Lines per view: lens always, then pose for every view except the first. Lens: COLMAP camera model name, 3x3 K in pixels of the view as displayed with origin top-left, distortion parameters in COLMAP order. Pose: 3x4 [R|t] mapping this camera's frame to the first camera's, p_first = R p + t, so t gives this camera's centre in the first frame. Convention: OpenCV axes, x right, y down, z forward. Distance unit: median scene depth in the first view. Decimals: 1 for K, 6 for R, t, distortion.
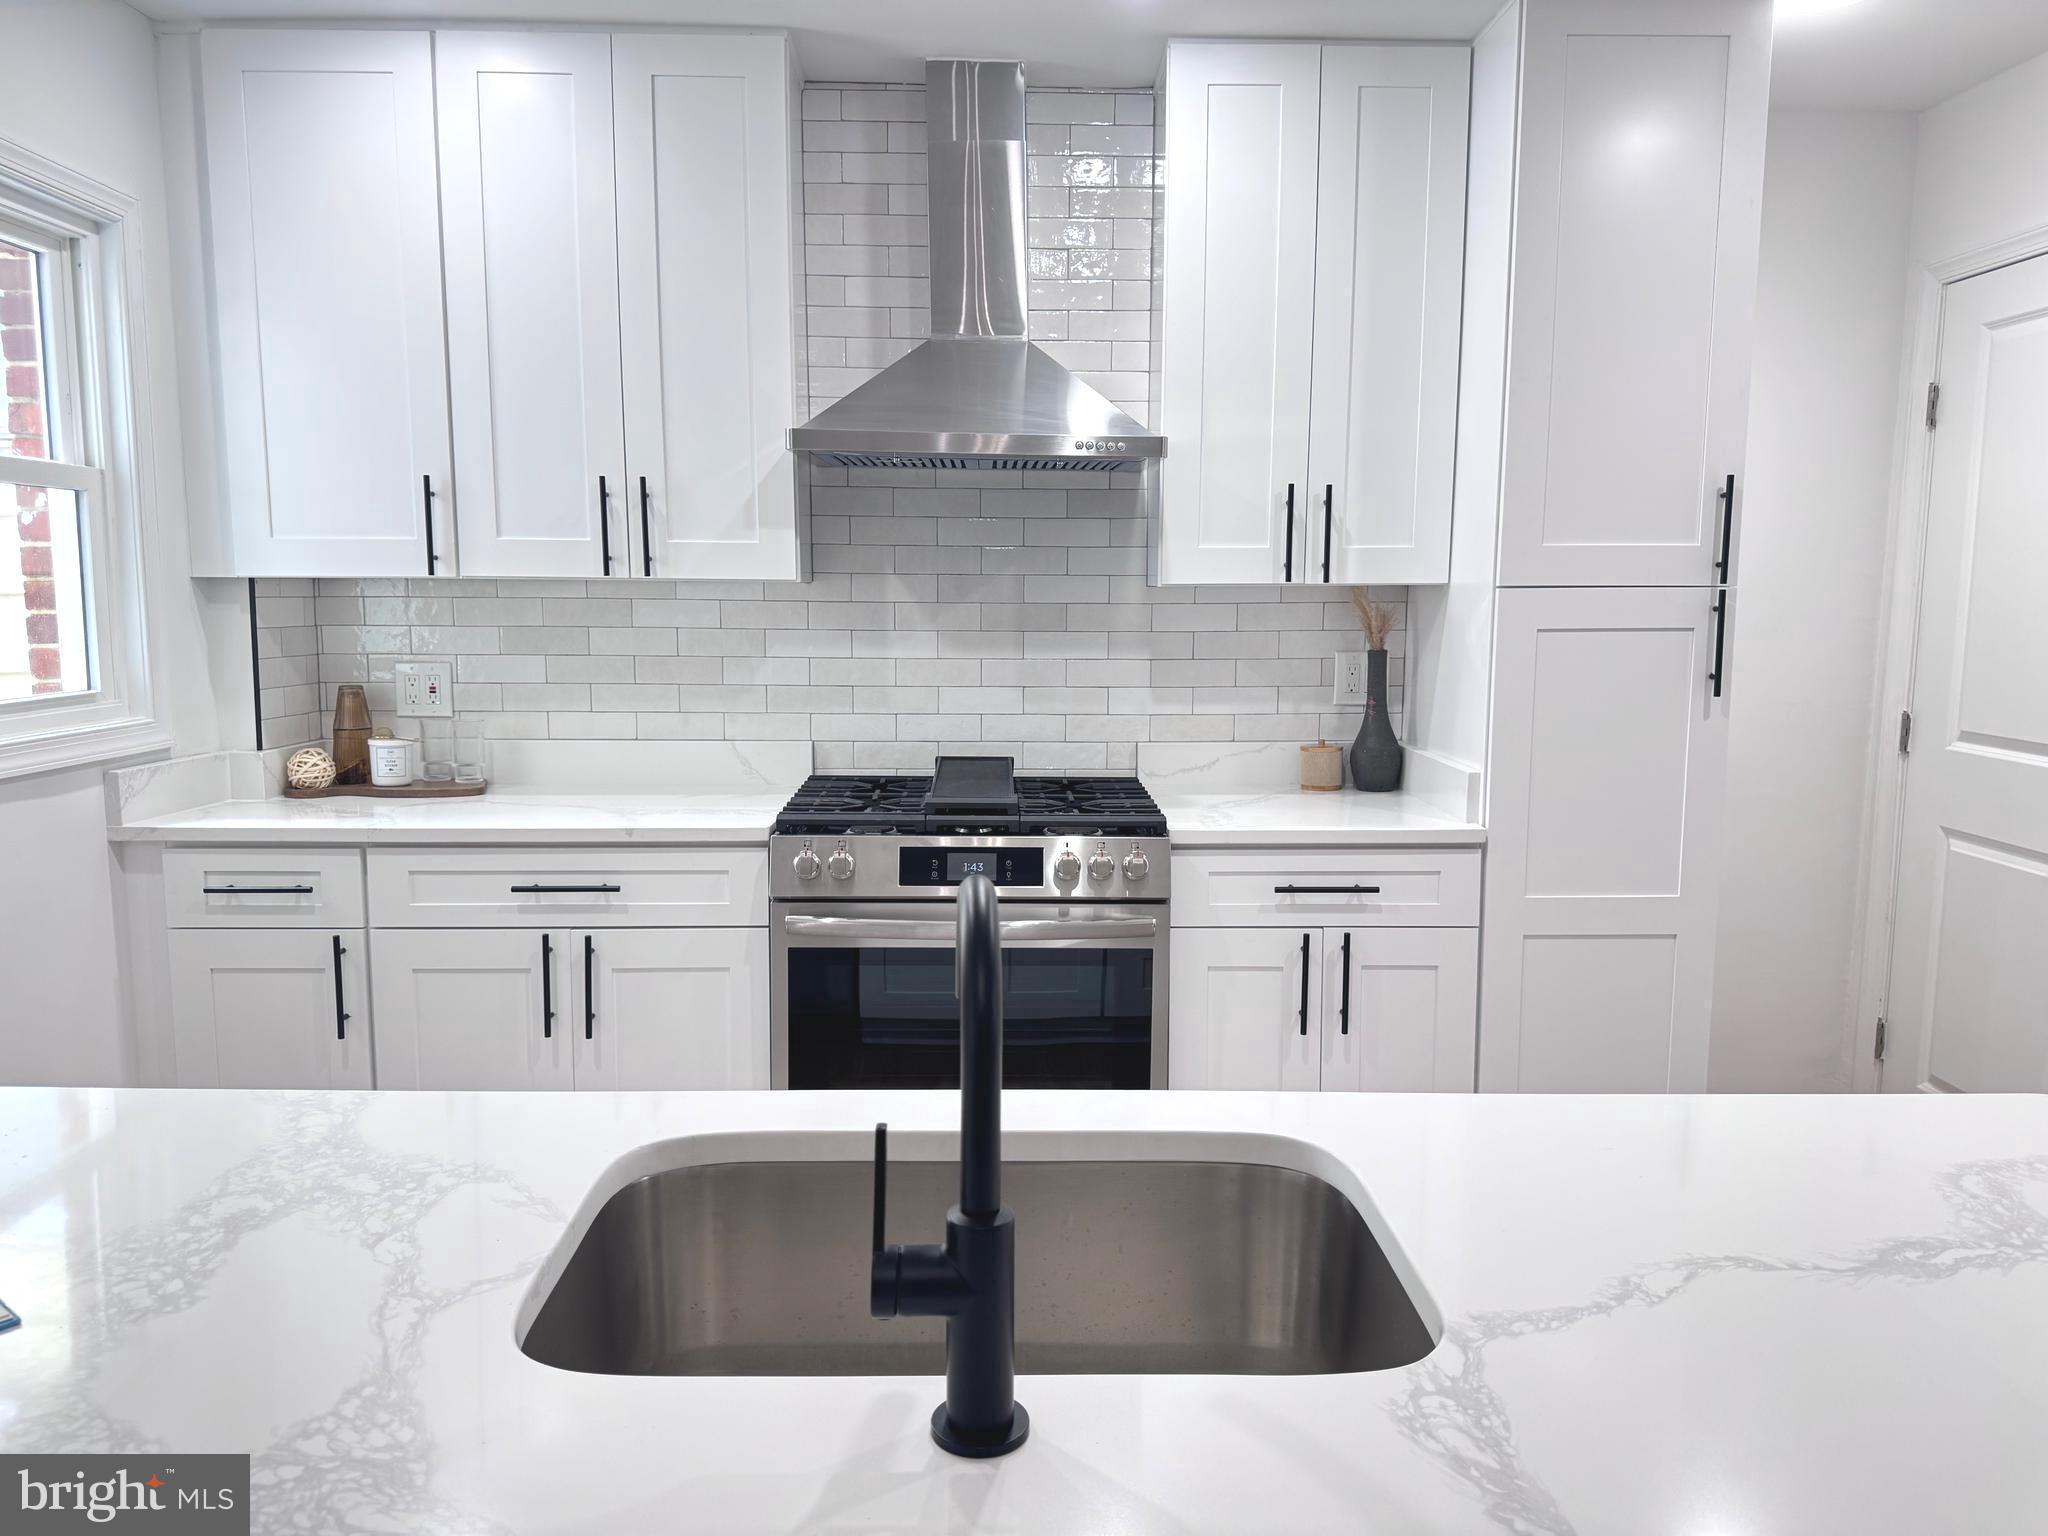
lens RADIAL K [[1438.3, 0, 1029.3], [0, 1438.3, 776.5], [0, 0, 1]] dist [0.048743, -0.024965]
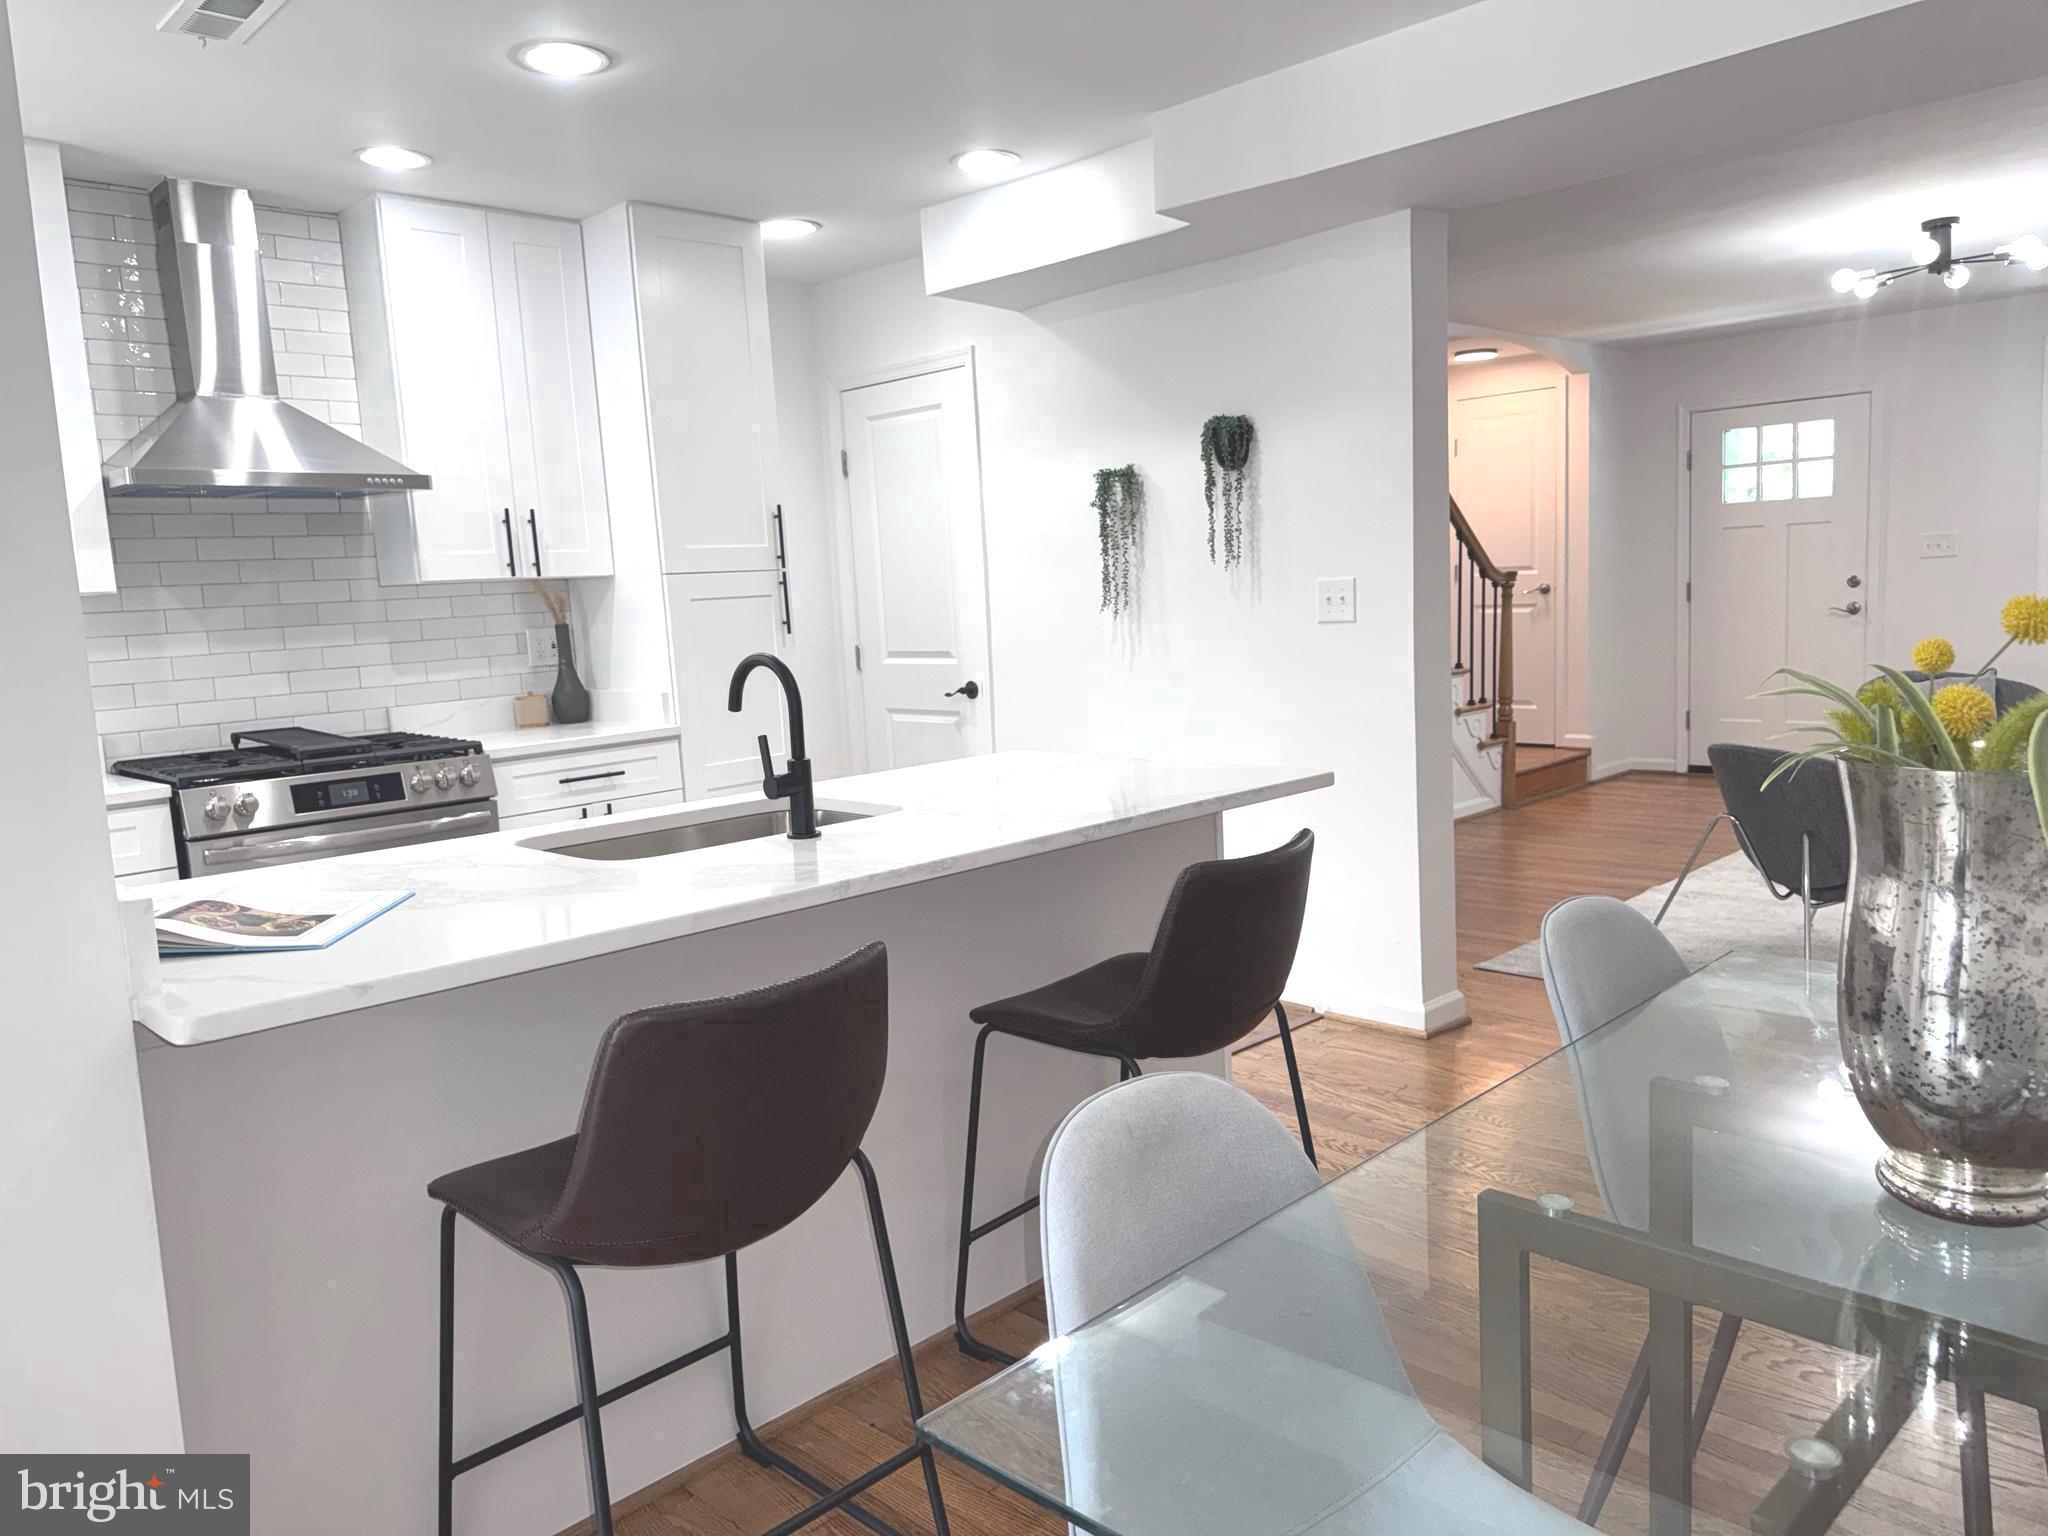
lens RADIAL K [[1438.3, 0, 1032.9], [0, 1438.3, 776.4], [0, 0, 1]] dist [0.048743, -0.024965]
pose [[0.729909, -0.133242, 0.670432, -0.426366], [0.141155, 0.989058, 0.042888, 0.070368], [-0.668811, 0.063330, 0.740731, -0.391442]]
